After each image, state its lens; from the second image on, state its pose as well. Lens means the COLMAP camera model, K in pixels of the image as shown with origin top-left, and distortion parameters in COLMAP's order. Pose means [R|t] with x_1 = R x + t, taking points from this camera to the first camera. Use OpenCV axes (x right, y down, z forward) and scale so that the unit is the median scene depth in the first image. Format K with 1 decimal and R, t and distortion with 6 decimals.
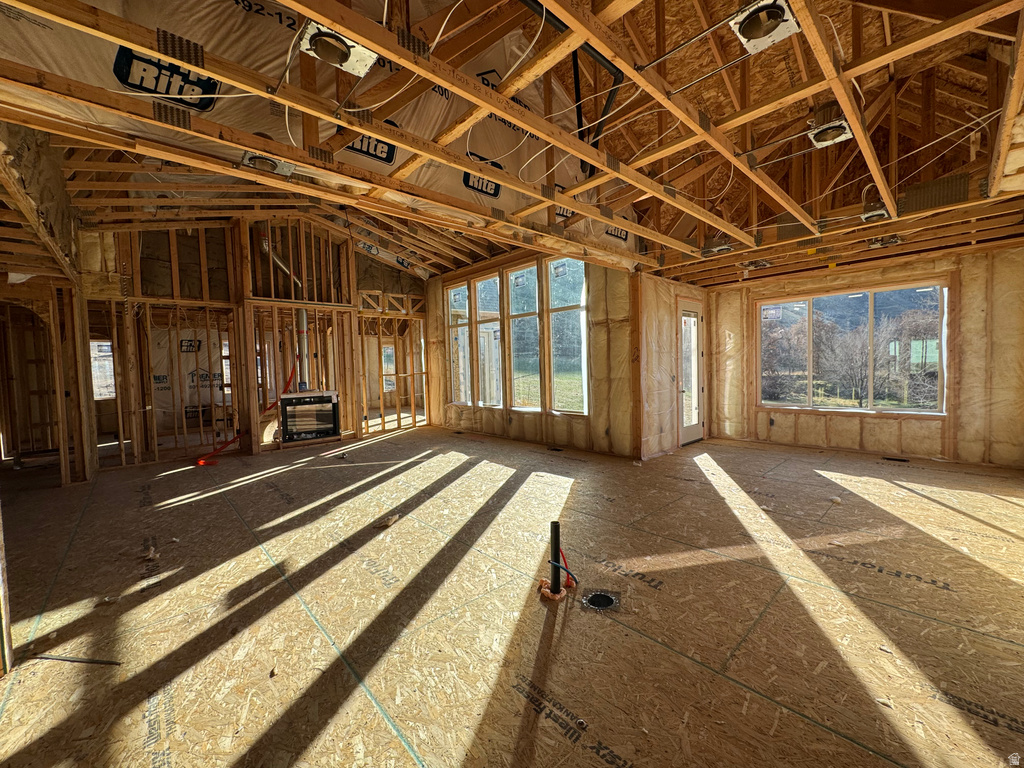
lens RADIAL K [[407.8, 0, 513.9], [0, 407.8, 378.8], [0, 0, 1]] dist [-0.000874, 0.000132]
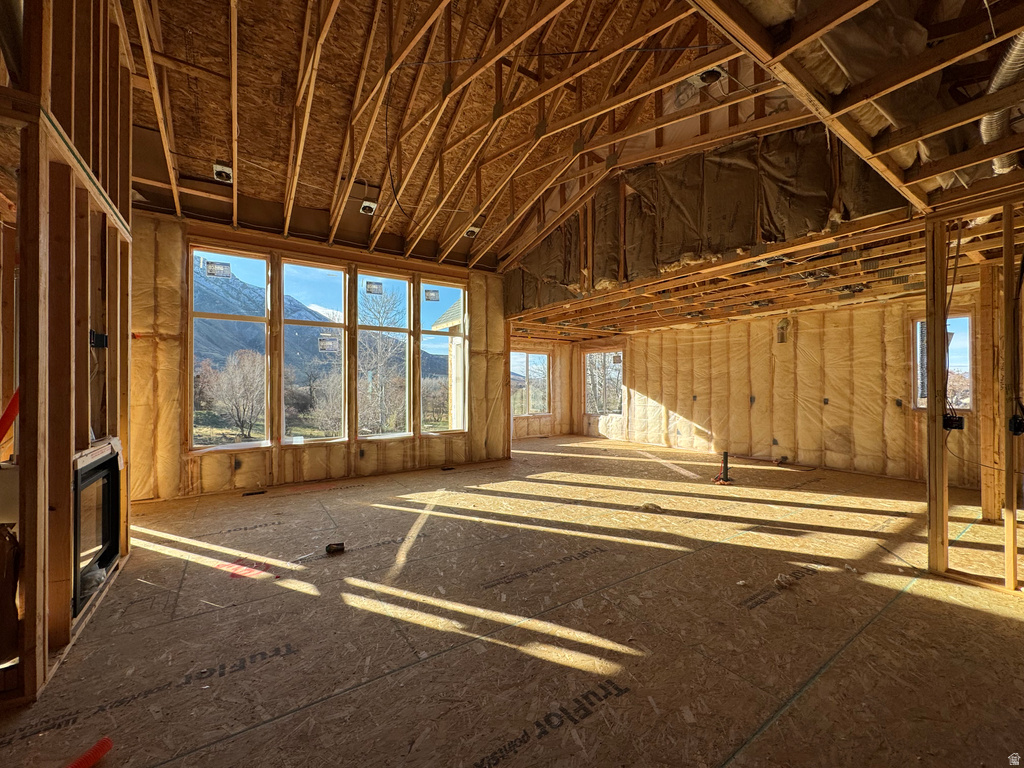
lens RADIAL K [[407.8, 0, 510.0], [0, 407.8, 386.3], [0, 0, 1]] dist [-0.000874, 0.000132]
pose [[0.159146, 0.032415, 0.986723, -0.833610], [0.027734, 0.998920, -0.037288, 0.007438], [-0.986865, 0.033300, 0.158075, 0.633538]]
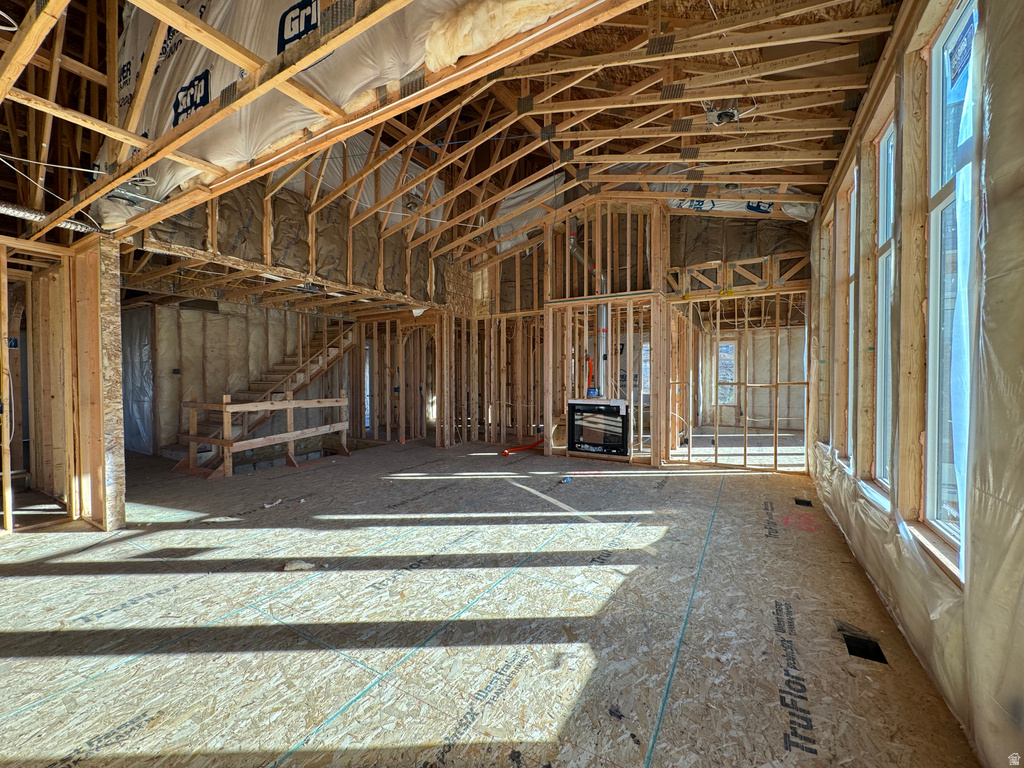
lens RADIAL K [[407.8, 0, 508.1], [0, 407.8, 381.9], [0, 0, 1]] dist [-0.000874, 0.000132]
pose [[0.288267, 0.047186, -0.956387, 0.296877], [-0.037046, 0.998587, 0.038102, -0.033202], [0.956833, 0.024446, 0.289608, 0.596284]]
